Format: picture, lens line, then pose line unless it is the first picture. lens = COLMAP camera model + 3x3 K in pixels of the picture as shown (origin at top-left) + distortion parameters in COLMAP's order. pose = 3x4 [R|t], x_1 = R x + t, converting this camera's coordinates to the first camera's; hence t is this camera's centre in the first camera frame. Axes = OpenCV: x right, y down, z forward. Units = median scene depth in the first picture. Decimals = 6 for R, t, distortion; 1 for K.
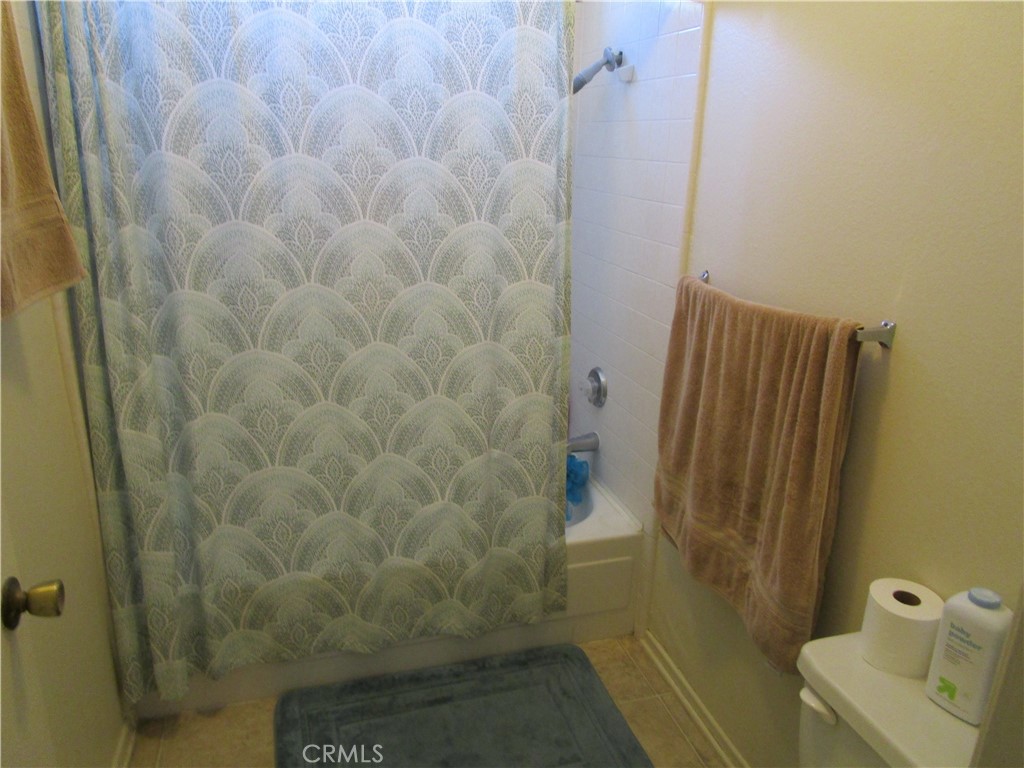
lens RADIAL K [[749.0, 0, 513.3], [0, 749.0, 385.8], [0, 0, 1]] dist [-0.022224, -0.001171]
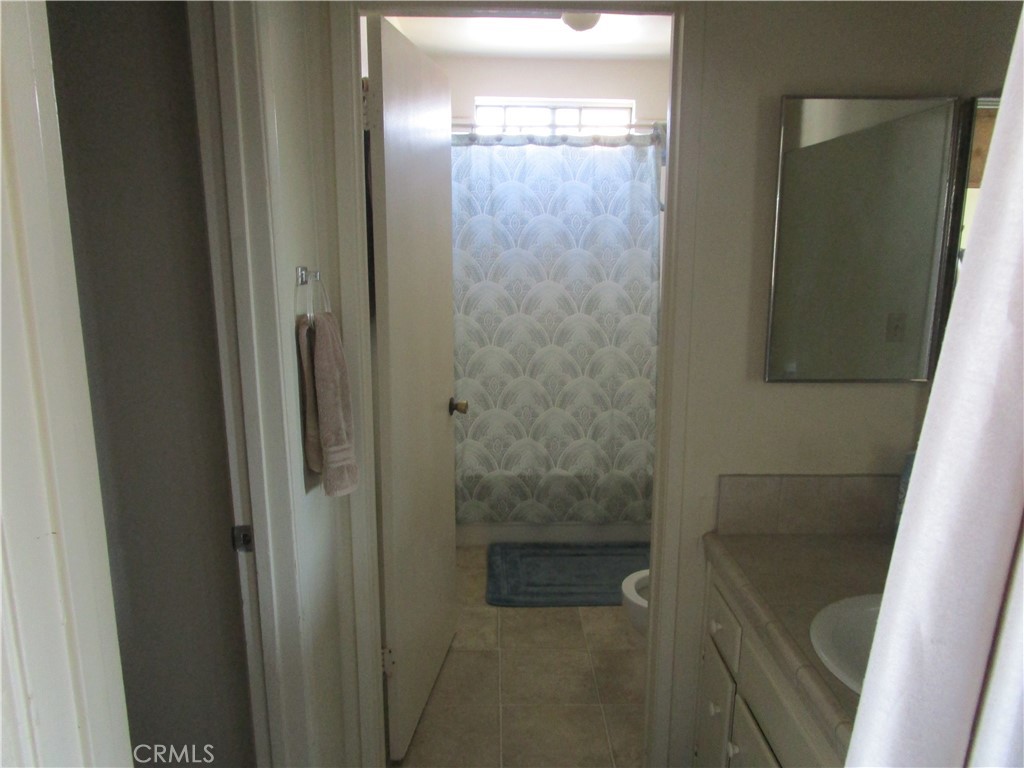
lens RADIAL K [[749.0, 0, 510.3], [0, 749.0, 385.3], [0, 0, 1]] dist [-0.022224, -0.001171]
pose [[0.968254, 0.020372, -0.249137, 0.178743], [-0.048734, 0.992933, -0.108208, 0.240228], [0.245172, 0.116914, 0.962404, -0.789327]]
